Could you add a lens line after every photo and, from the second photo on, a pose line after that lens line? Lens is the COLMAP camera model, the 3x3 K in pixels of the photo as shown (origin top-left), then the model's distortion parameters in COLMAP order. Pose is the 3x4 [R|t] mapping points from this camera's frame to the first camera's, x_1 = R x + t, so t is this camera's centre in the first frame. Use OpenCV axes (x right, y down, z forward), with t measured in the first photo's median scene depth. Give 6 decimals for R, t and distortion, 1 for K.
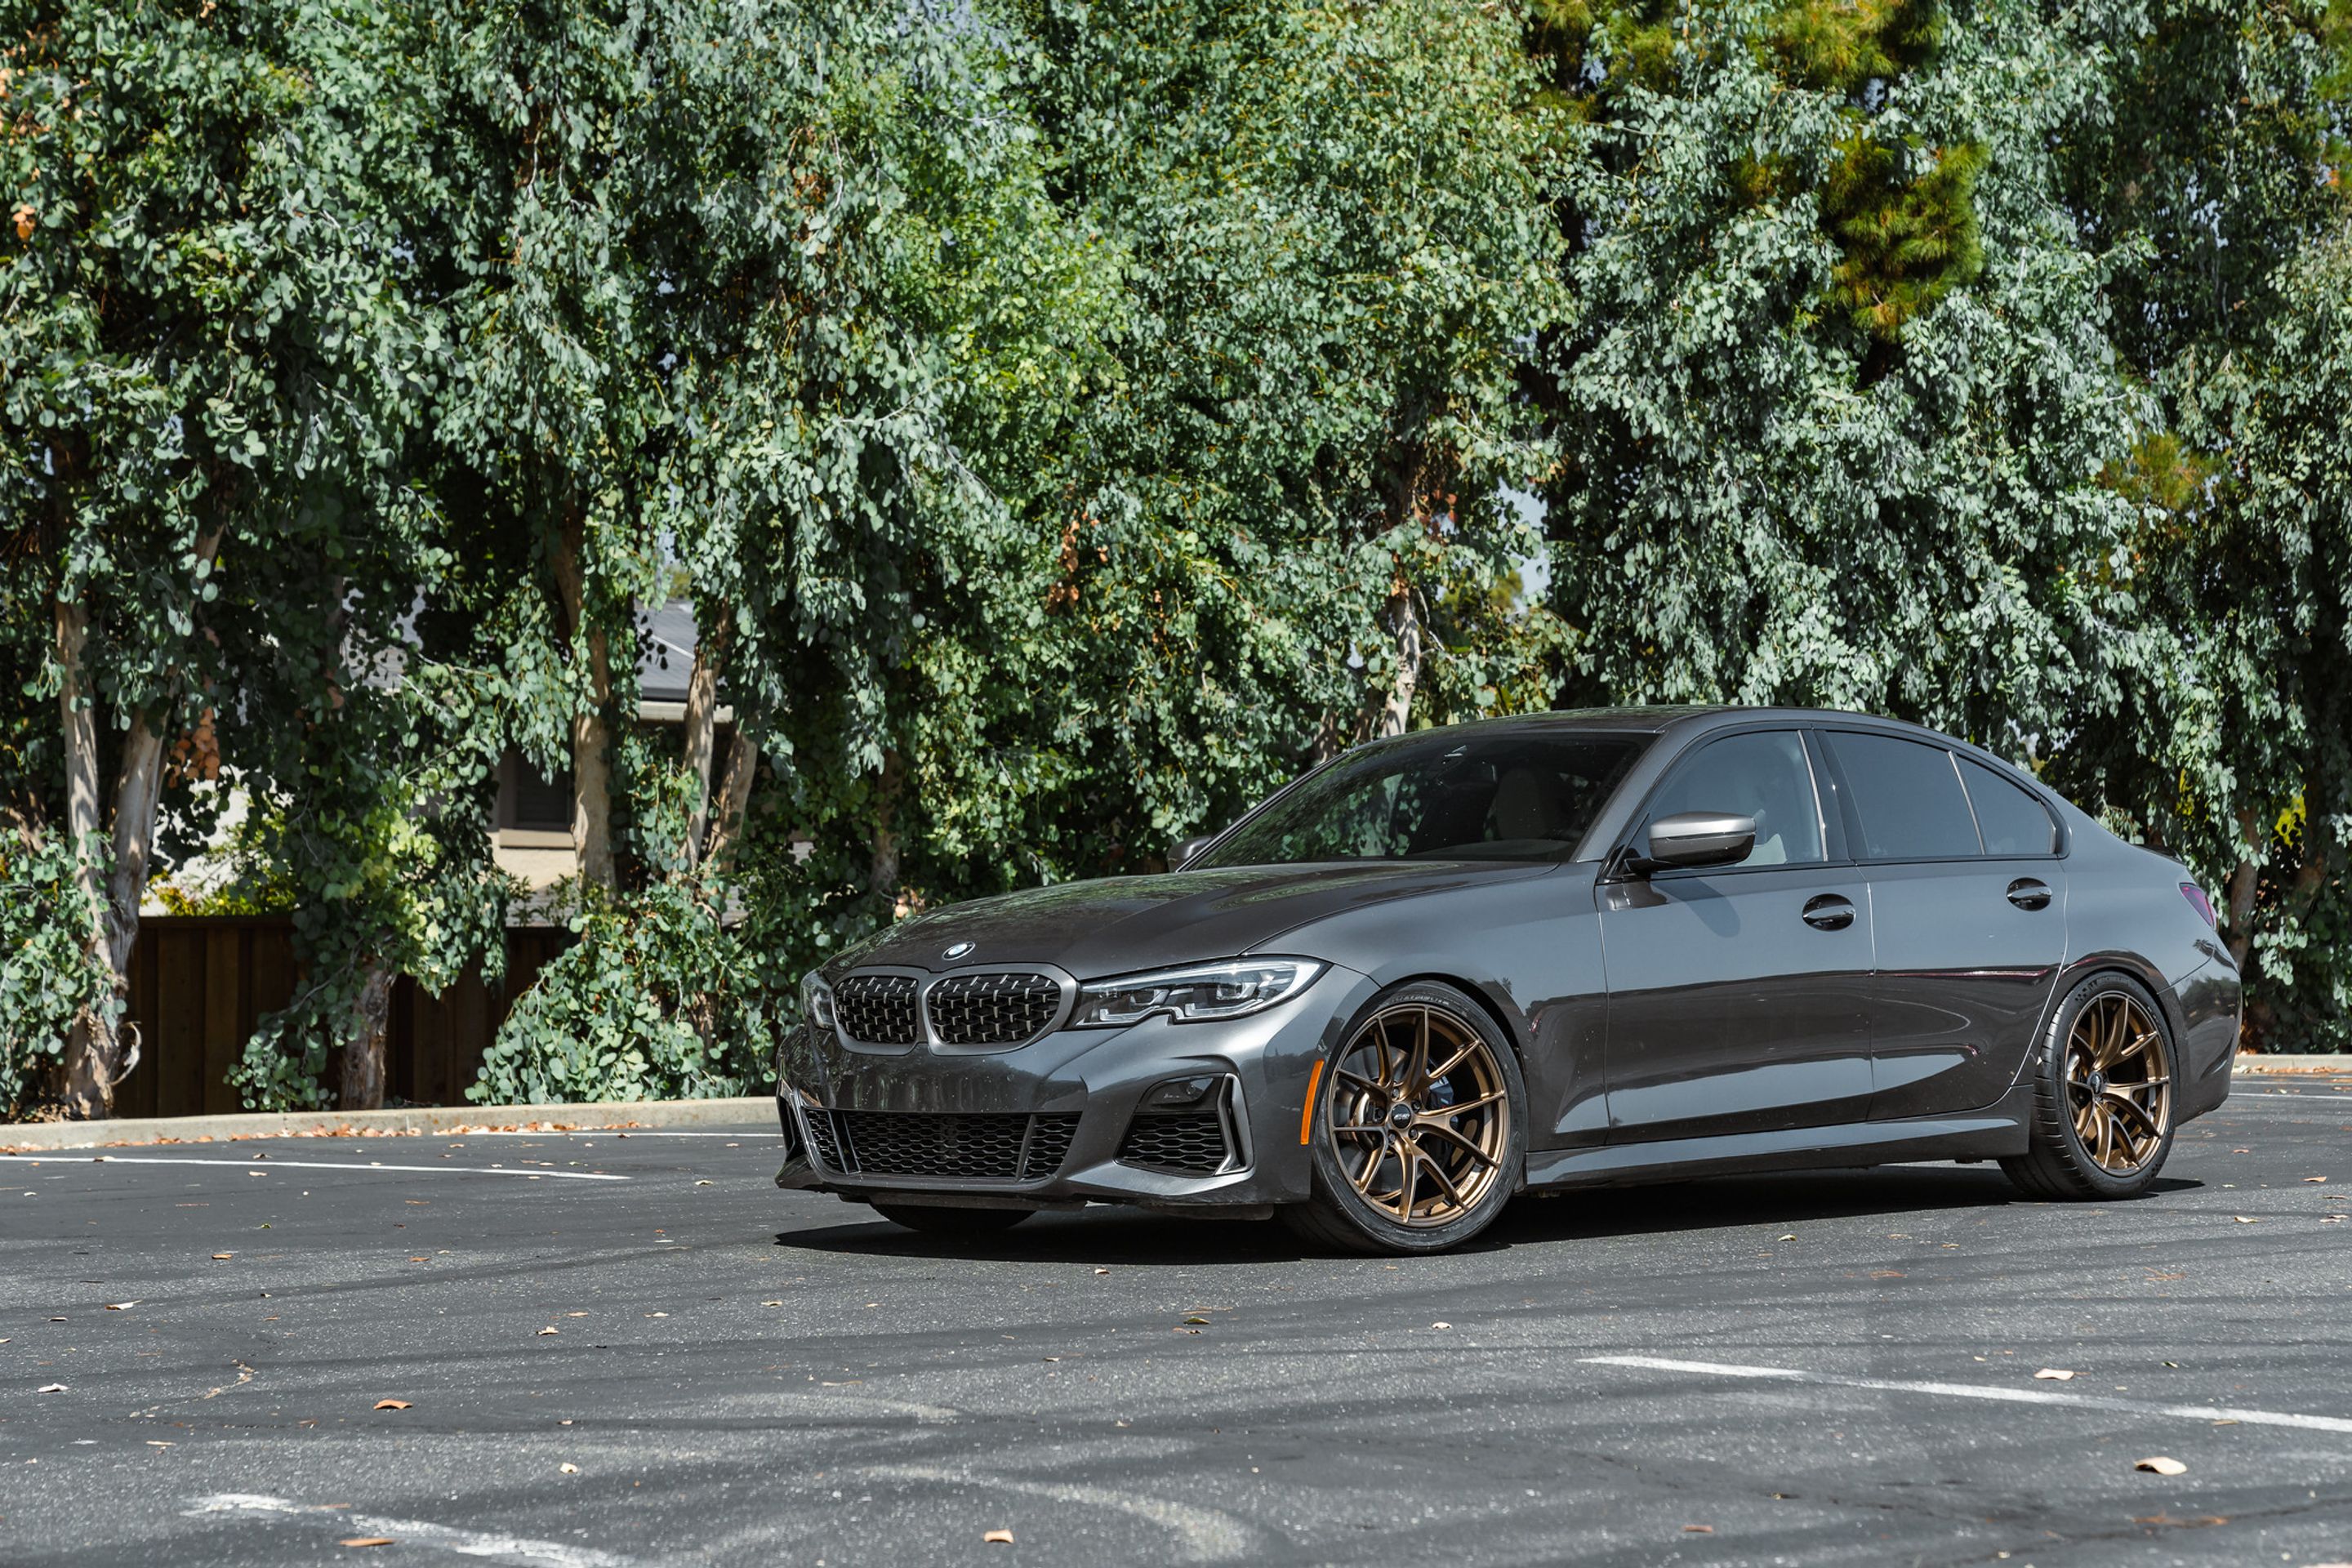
lens RADIAL K [[4253.3, 0, 1191.6], [0, 4253.3, 778.8], [0, 0, 1]] dist [0.024335, 0.000000]
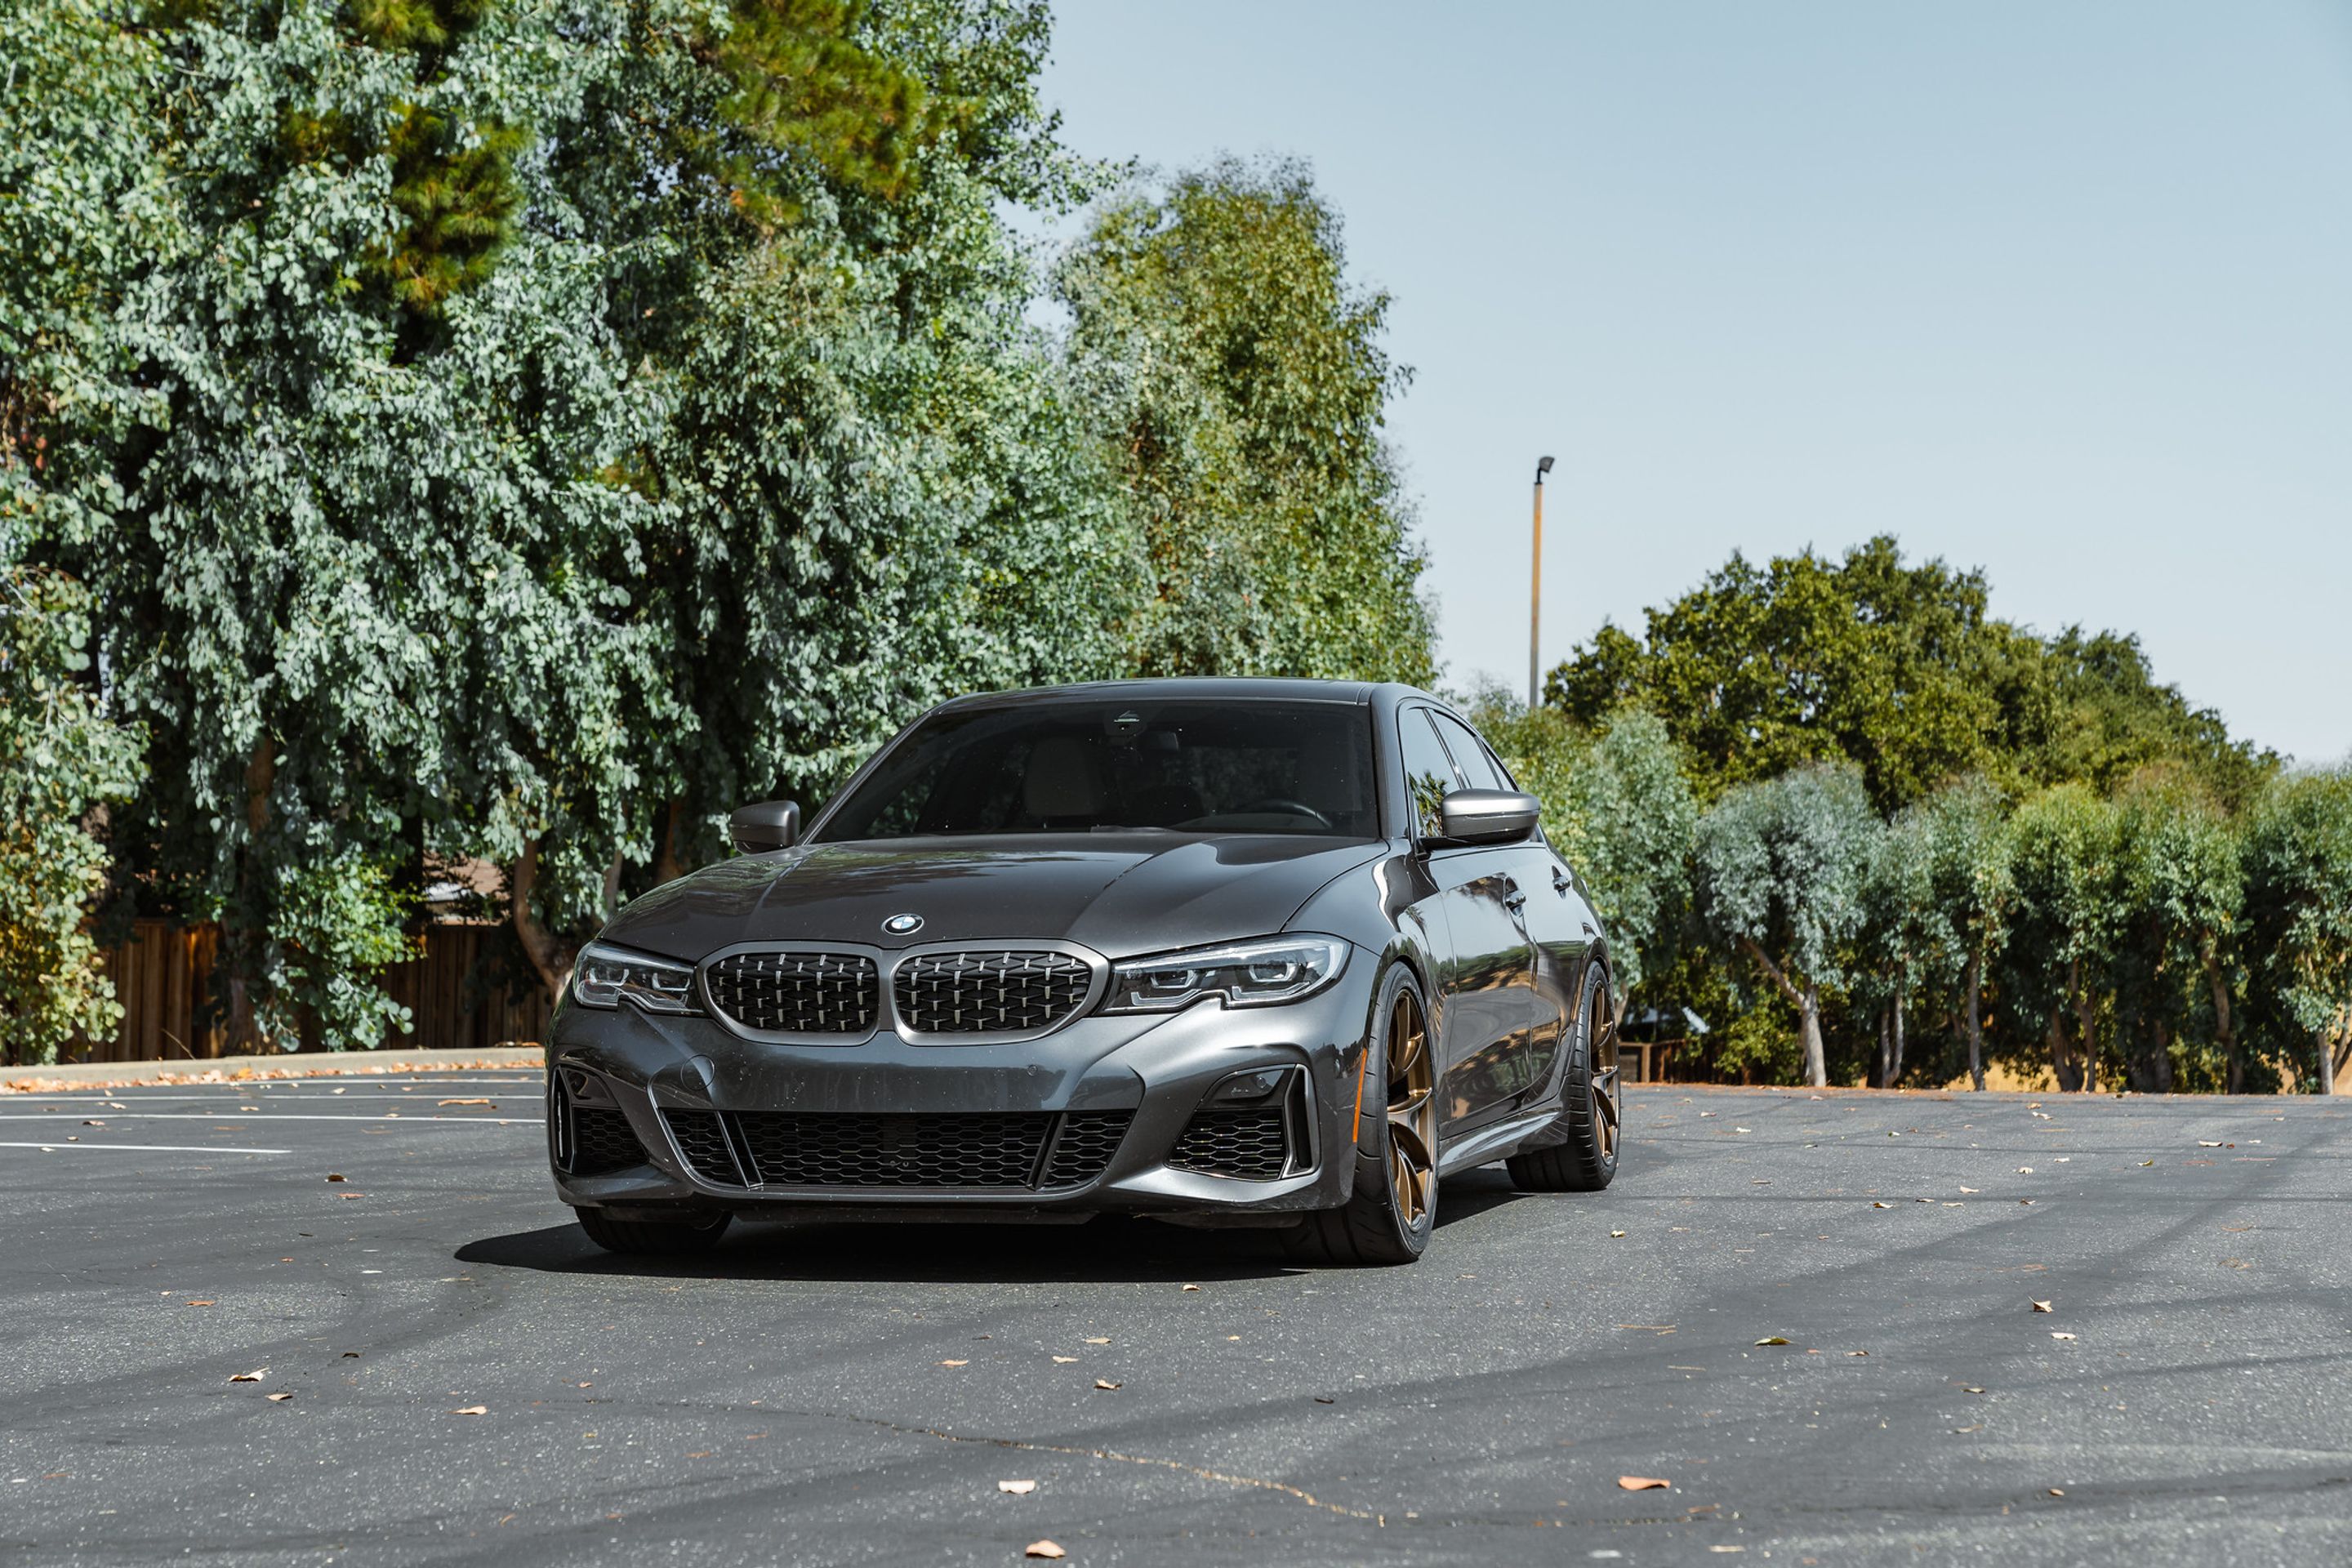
lens RADIAL K [[4124.0, 0, 1158.9], [0, 4124.0, 774.8], [0, 0, 1]] dist [0.020221, 0.000000]
pose [[0.855789, 0.033362, 0.516248, -0.211514], [-0.032460, 0.999415, -0.010777, 0.008374], [-0.516306, -0.007534, 0.856371, 0.122990]]
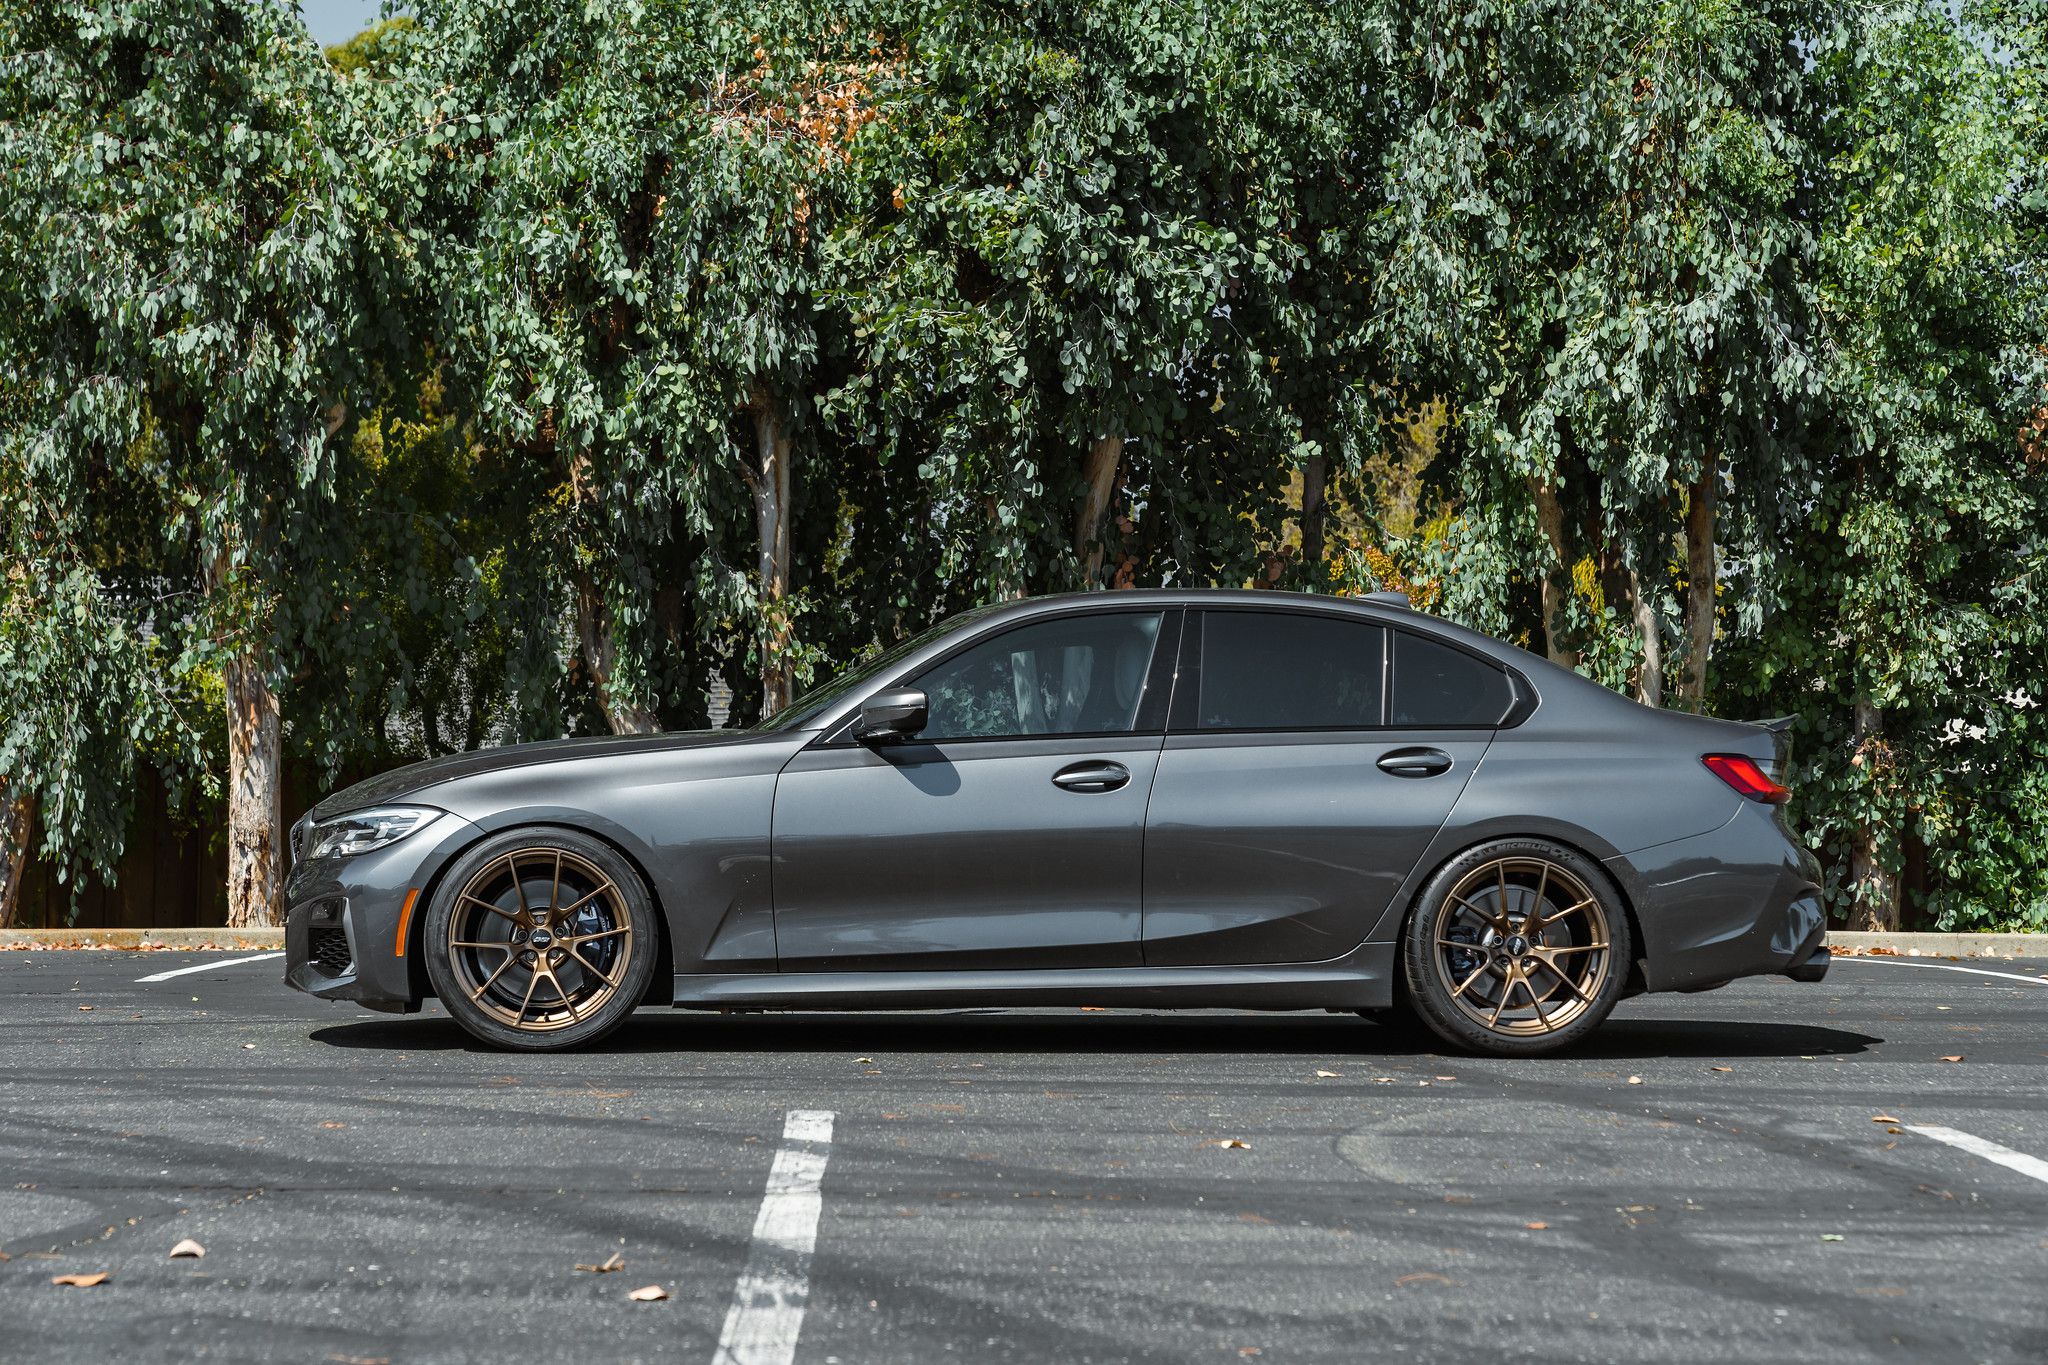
lens RADIAL K [[4031.7, 0, 1026.2], [0, 4031.7, 681.5], [0, 0, 1]] dist [0.039103, 0.000000]
pose [[0.773640, 0.000950, -0.633625, 0.414448], [0.009388, 0.999872, 0.012961, -0.003521], [0.633556, -0.015975, 0.773532, 0.094268]]
